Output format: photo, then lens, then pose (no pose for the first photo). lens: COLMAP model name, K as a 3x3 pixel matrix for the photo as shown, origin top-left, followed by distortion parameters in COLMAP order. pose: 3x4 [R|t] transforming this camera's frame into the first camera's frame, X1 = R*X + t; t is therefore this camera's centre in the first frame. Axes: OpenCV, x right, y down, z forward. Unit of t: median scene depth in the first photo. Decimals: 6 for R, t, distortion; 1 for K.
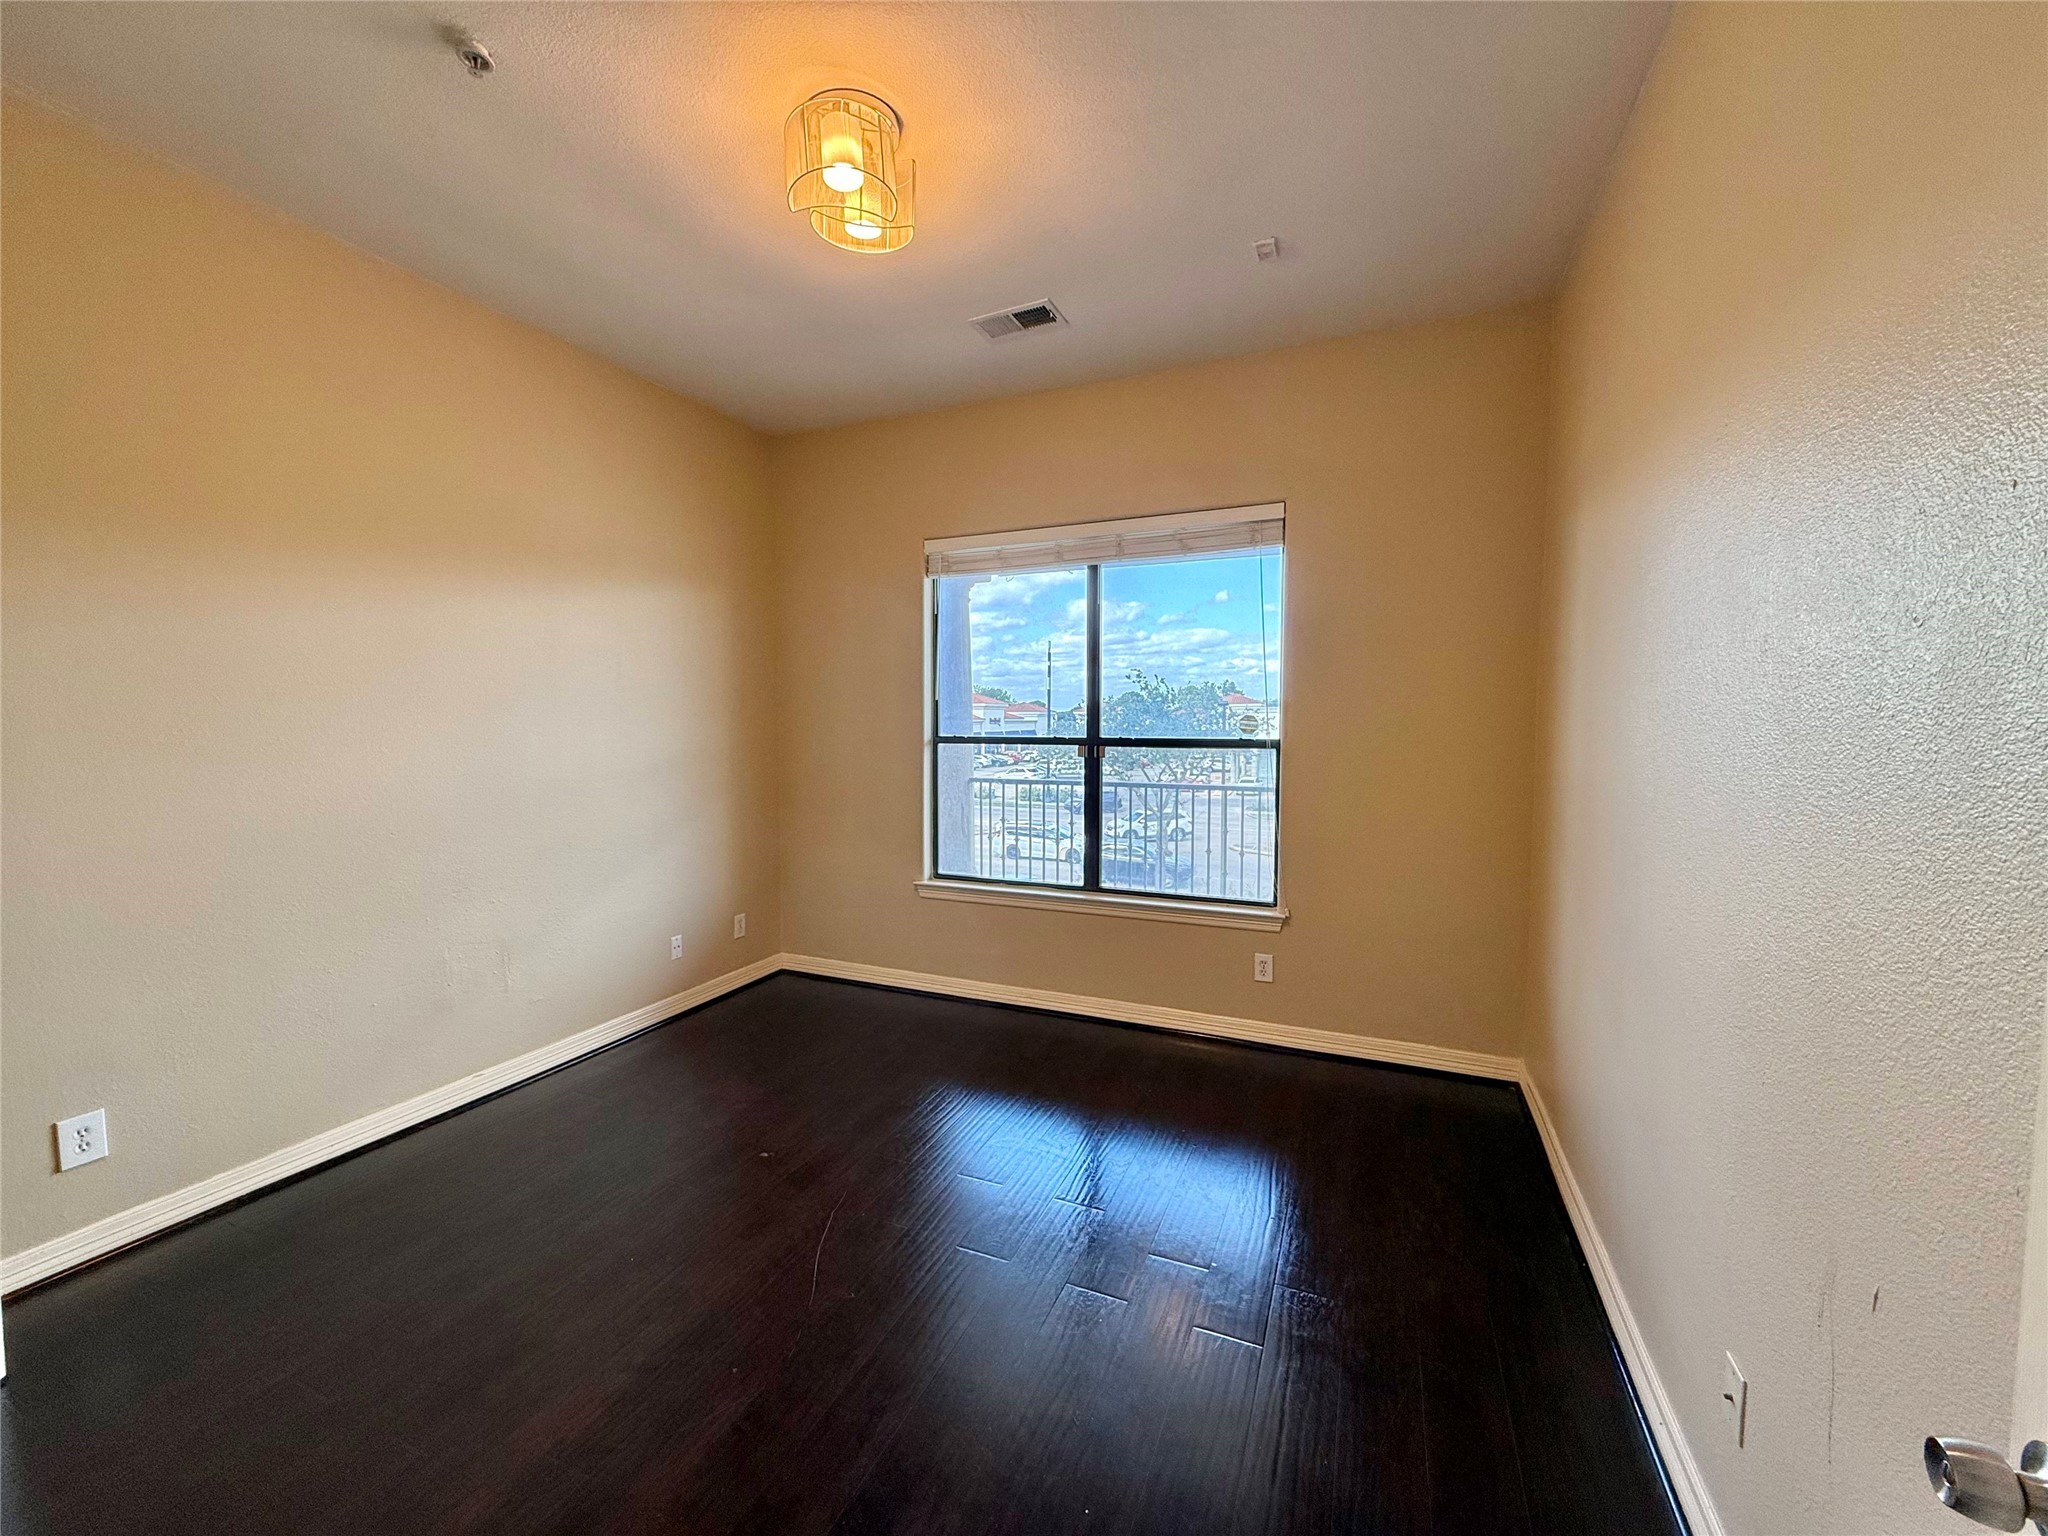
lens RADIAL K [[821.3, 0, 1024.0], [0, 821.3, 768.0], [0, 0, 1]] dist [0.000426, 0.000061]
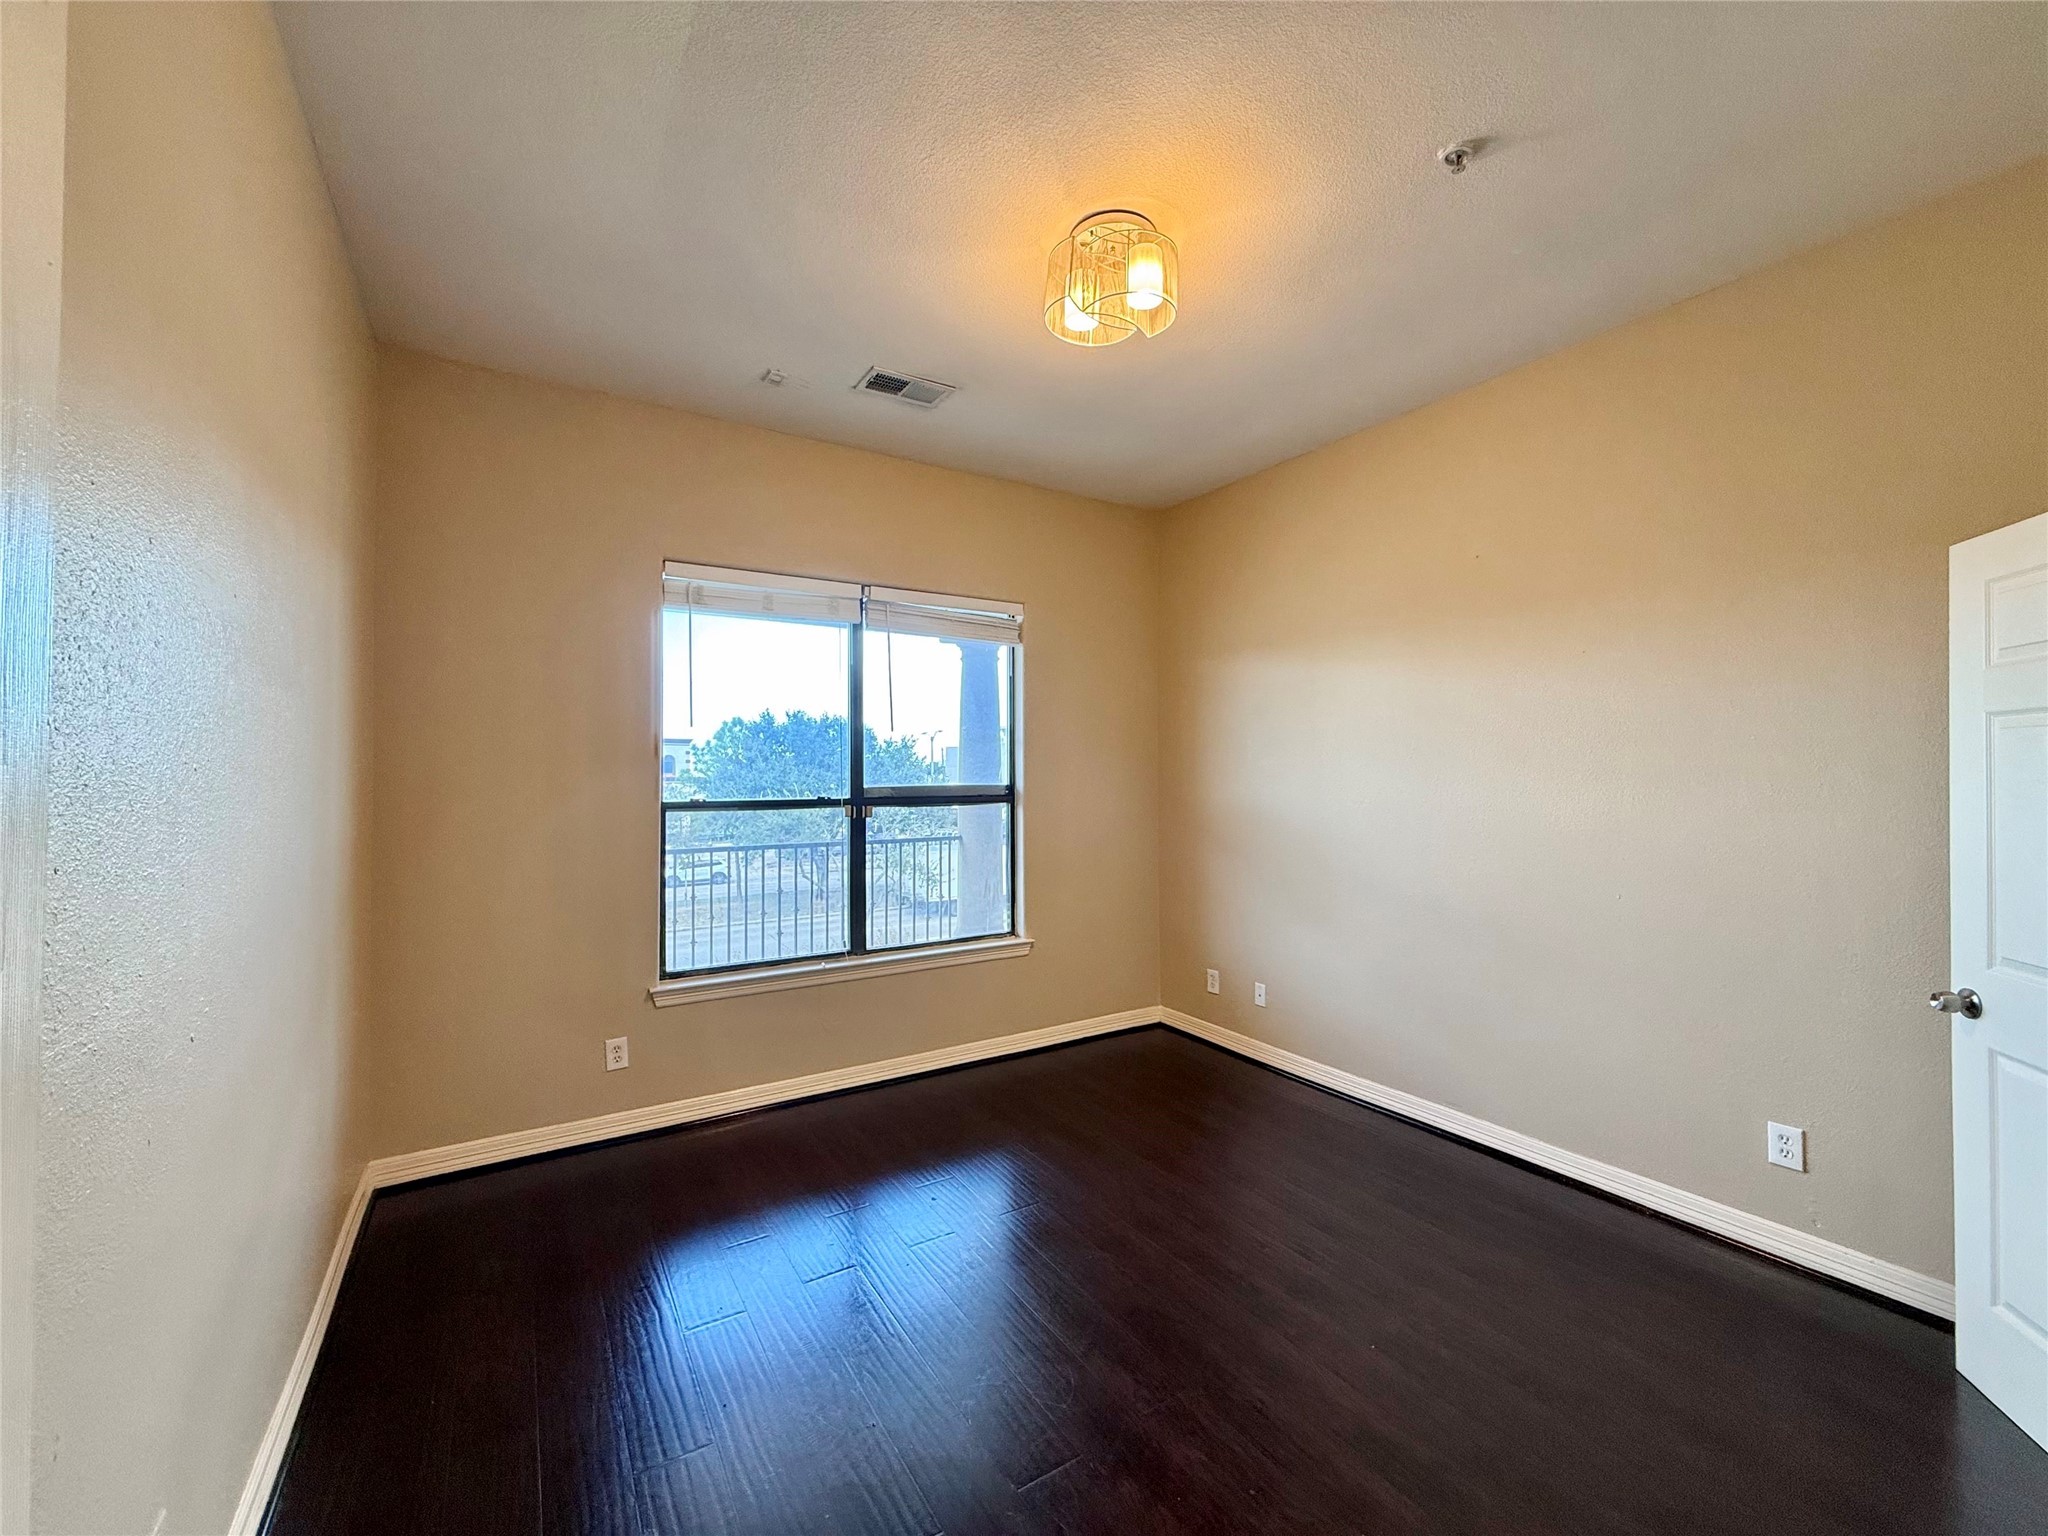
lens RADIAL K [[821.3, 0, 1024.0], [0, 821.3, 768.0], [0, 0, 1]] dist [0.000426, 0.000061]
pose [[0.571947, 0.007168, 0.820259, -0.588174], [0.055687, 0.997316, -0.047544, -0.013729], [-0.818398, 0.072870, 0.570013, 0.255978]]
